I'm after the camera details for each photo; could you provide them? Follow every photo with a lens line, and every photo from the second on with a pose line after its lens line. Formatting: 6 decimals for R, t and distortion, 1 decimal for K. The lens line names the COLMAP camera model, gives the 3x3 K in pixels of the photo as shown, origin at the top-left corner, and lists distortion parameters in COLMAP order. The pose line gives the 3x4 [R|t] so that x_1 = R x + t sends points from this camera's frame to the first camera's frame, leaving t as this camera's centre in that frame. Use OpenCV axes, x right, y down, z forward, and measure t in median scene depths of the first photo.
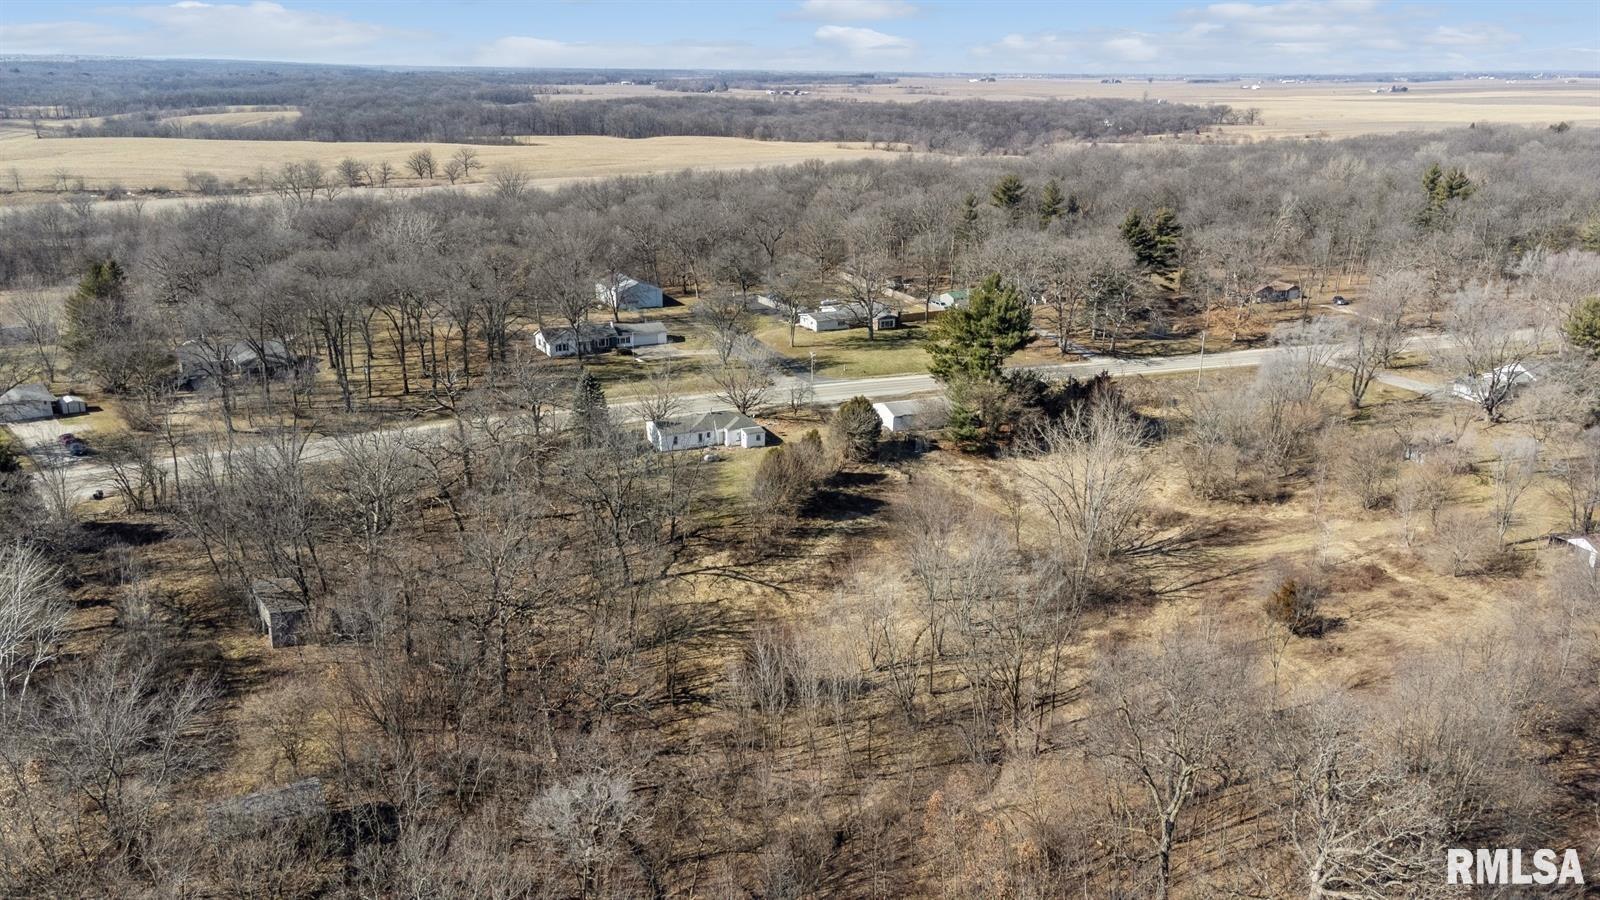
lens RADIAL K [[1183.7, 0, 794.7], [0, 1183.7, 470.3], [0, 0, 1]] dist [0.025255, 0.079547]
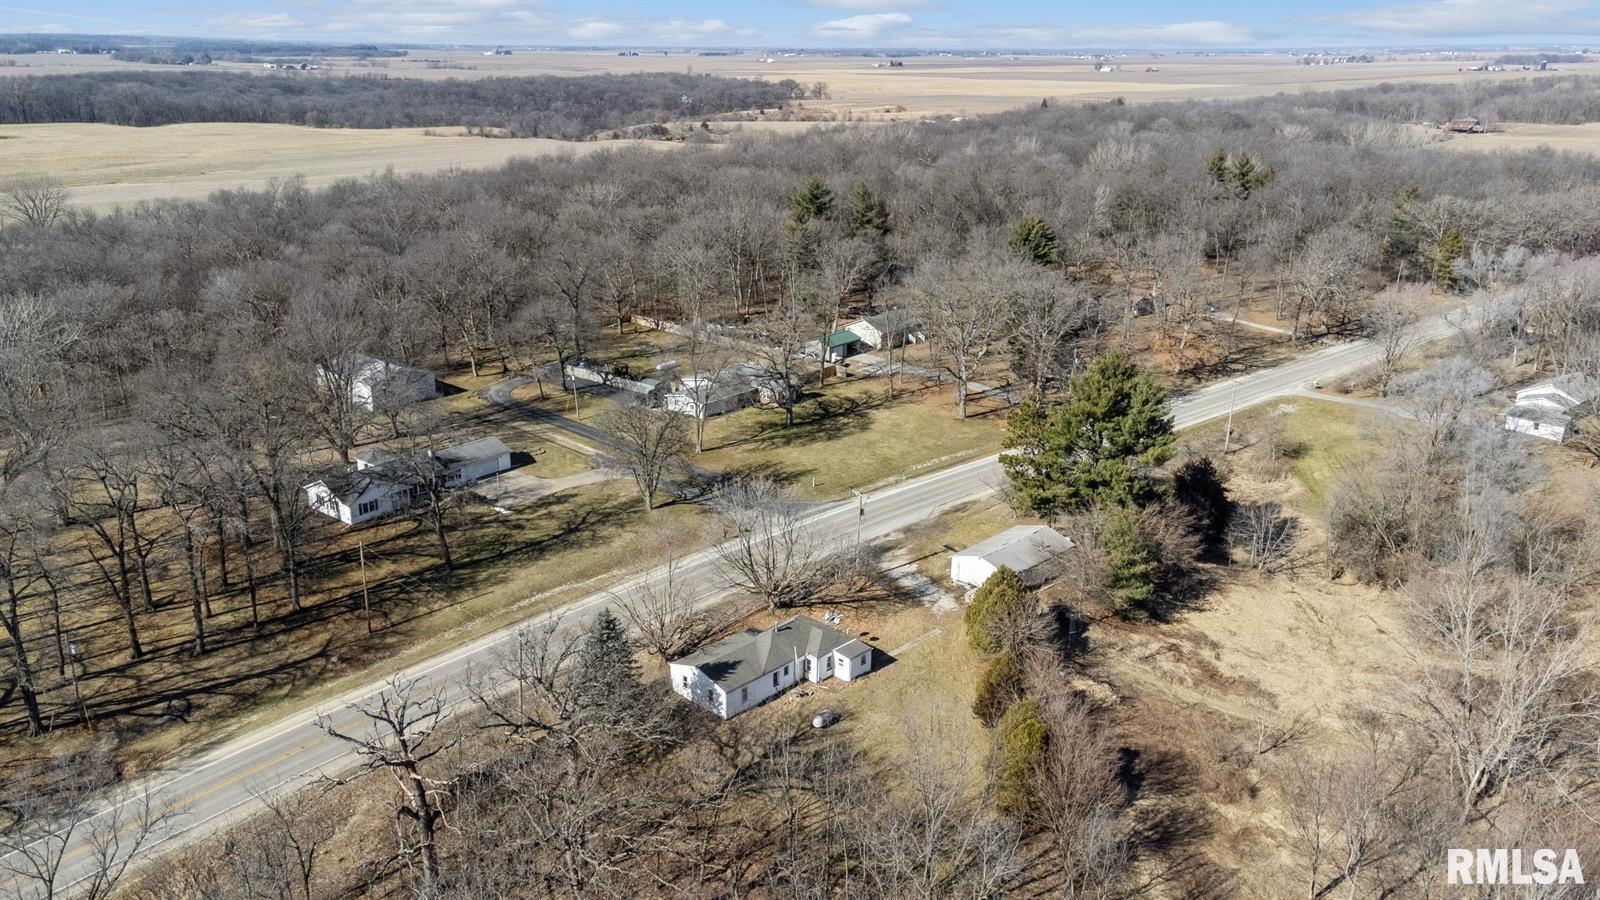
lens RADIAL K [[1183.7, 0, 794.7], [0, 1183.7, 470.3], [0, 0, 1]] dist [0.025255, 0.079547]
pose [[0.924767, -0.134755, 0.355876, -0.052717], [0.127395, 0.990869, 0.044156, -0.030754], [-0.358577, 0.004503, 0.933489, 0.085020]]
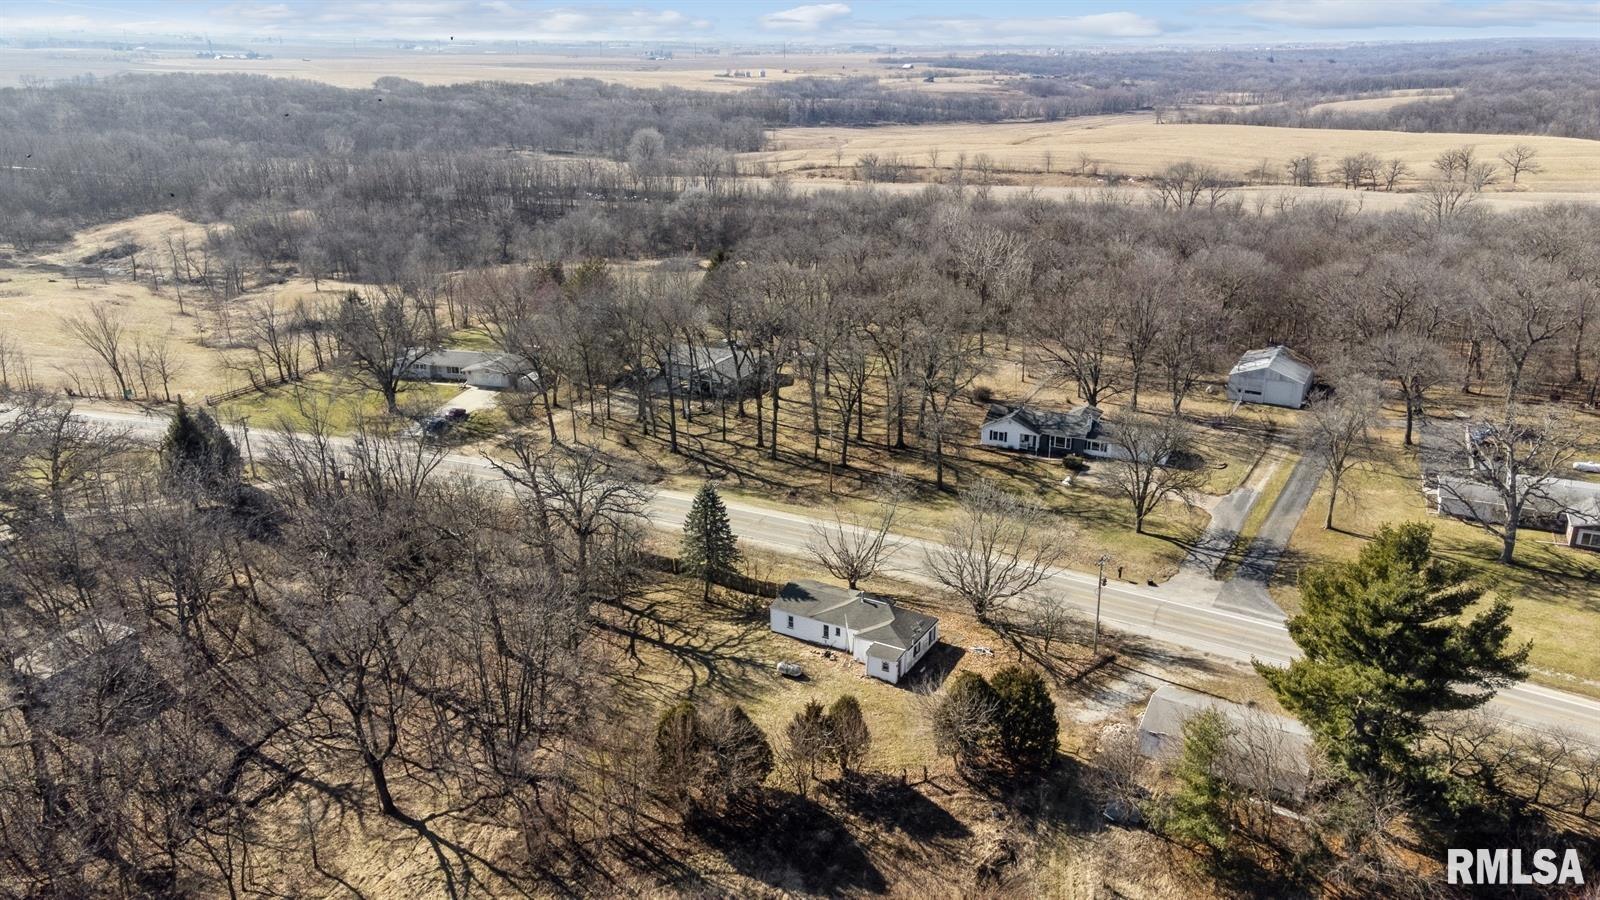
lens RADIAL K [[1183.7, 0, 794.7], [0, 1183.7, 470.3], [0, 0, 1]] dist [0.025255, 0.079547]
pose [[0.594923, 0.269268, -0.757338, 0.073266], [-0.259415, 0.956119, 0.136161, -0.038176], [0.760770, 0.115459, 0.638669, 0.112095]]
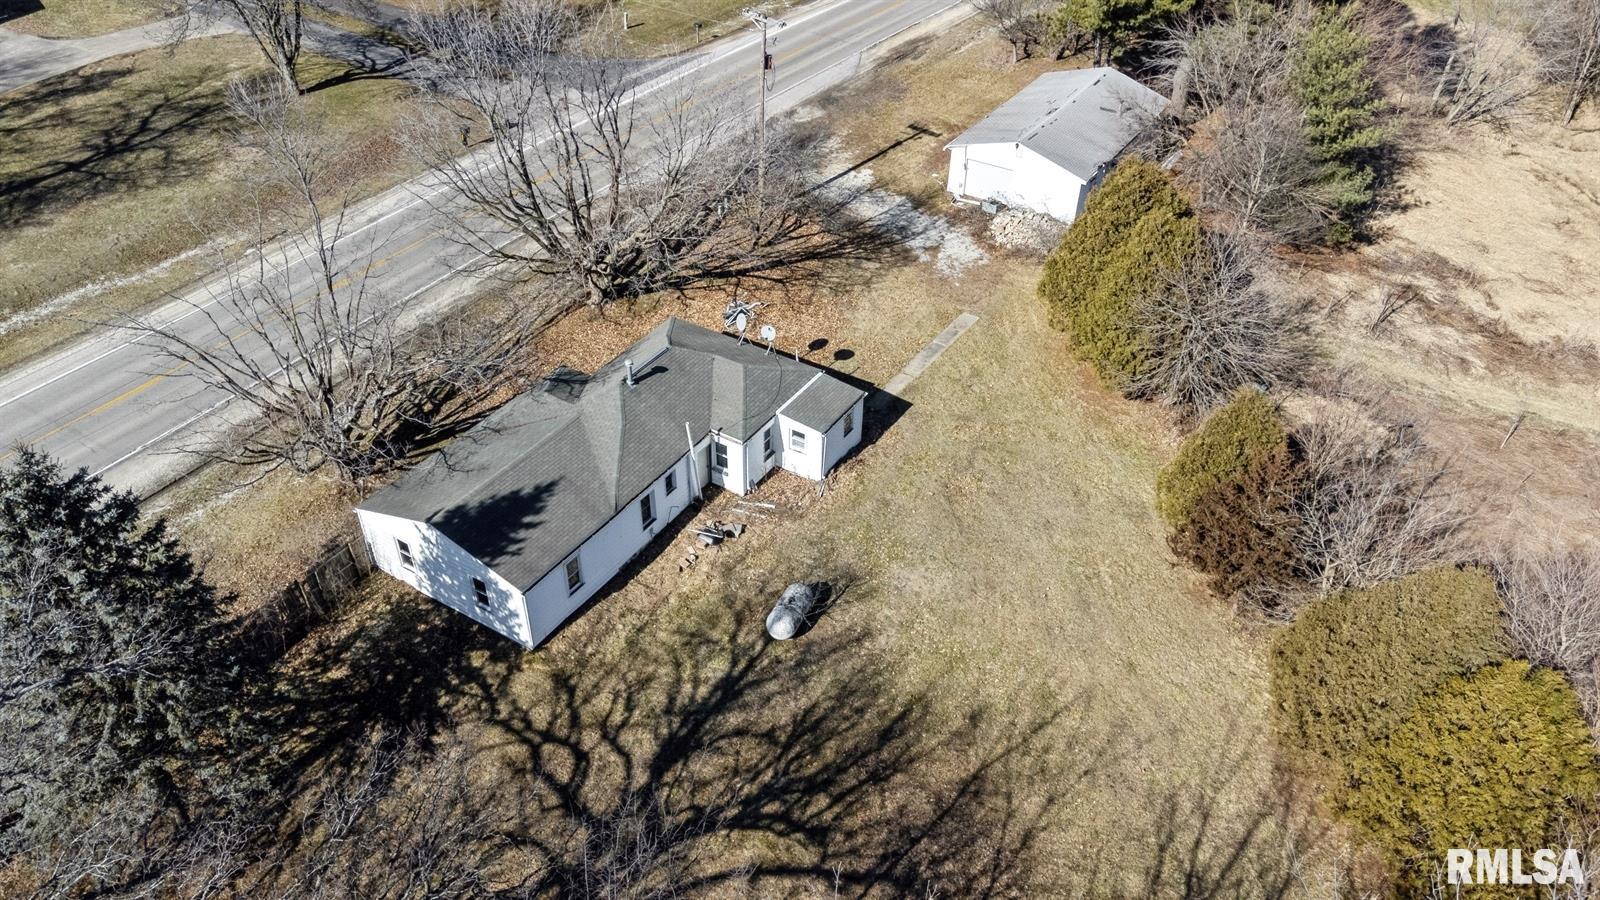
lens RADIAL K [[1183.7, 0, 794.7], [0, 1183.7, 470.3], [0, 0, 1]] dist [0.025255, 0.079547]
pose [[0.826592, -0.356338, 0.435624, -0.030097], [0.181144, 0.901289, 0.393529, -0.023578], [-0.532852, -0.246377, 0.809547, 0.155767]]
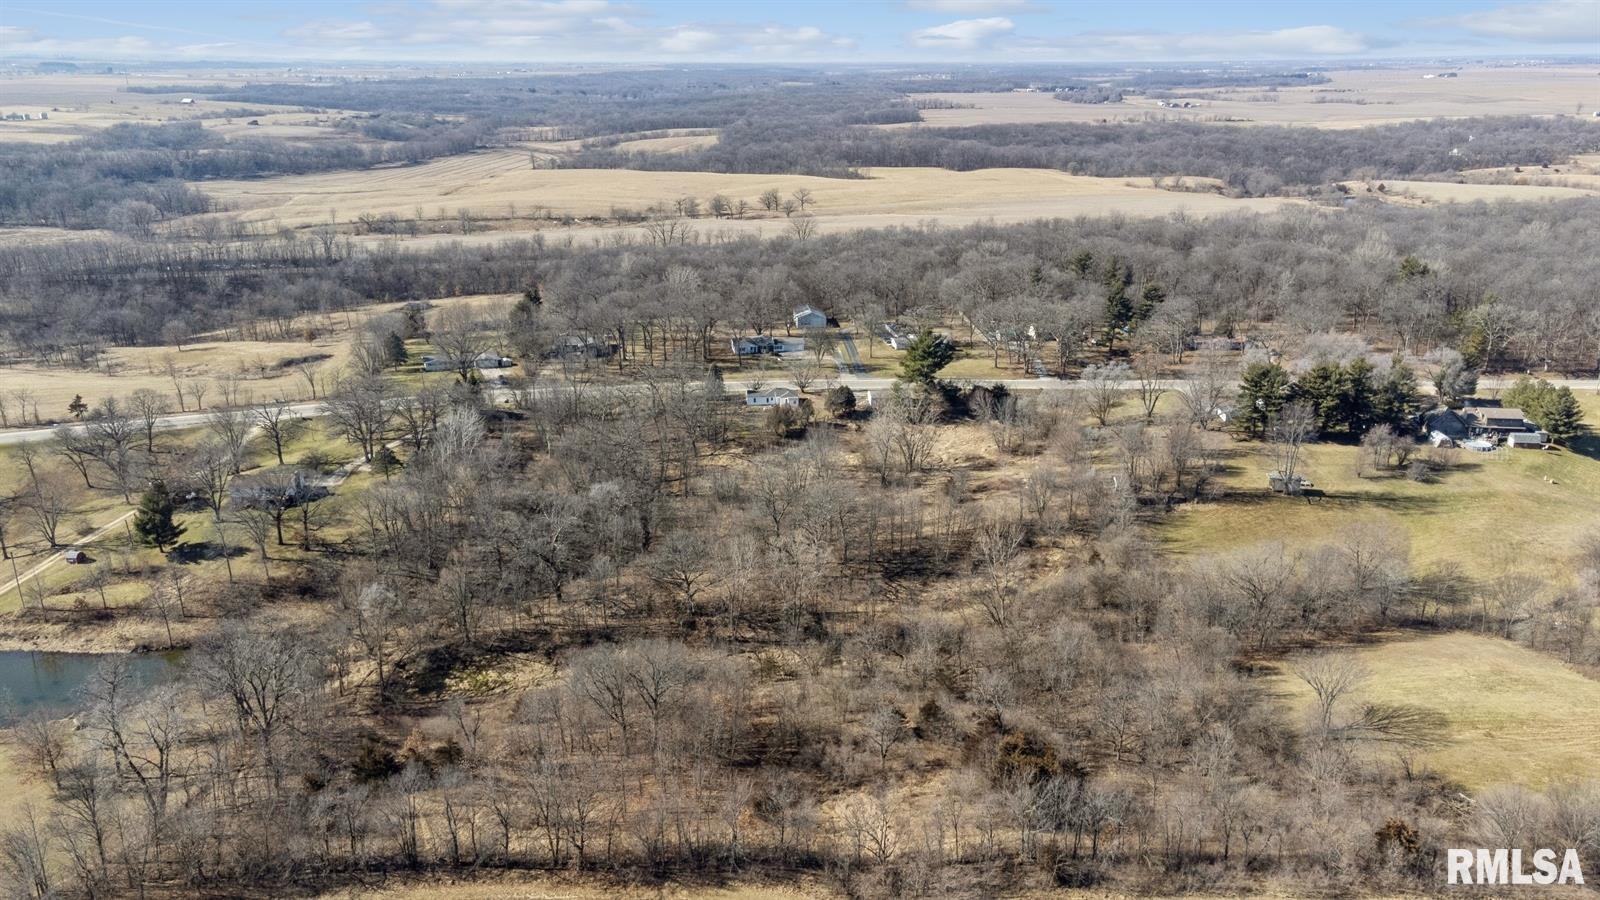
lens RADIAL K [[1183.7, 0, 794.7], [0, 1183.7, 470.3], [0, 0, 1]] dist [0.025255, 0.079547]
pose [[0.941734, 0.101087, -0.320810, 0.121399], [-0.099614, 0.994804, 0.021046, 0.008675], [0.321270, 0.012137, 0.946910, -0.173096]]
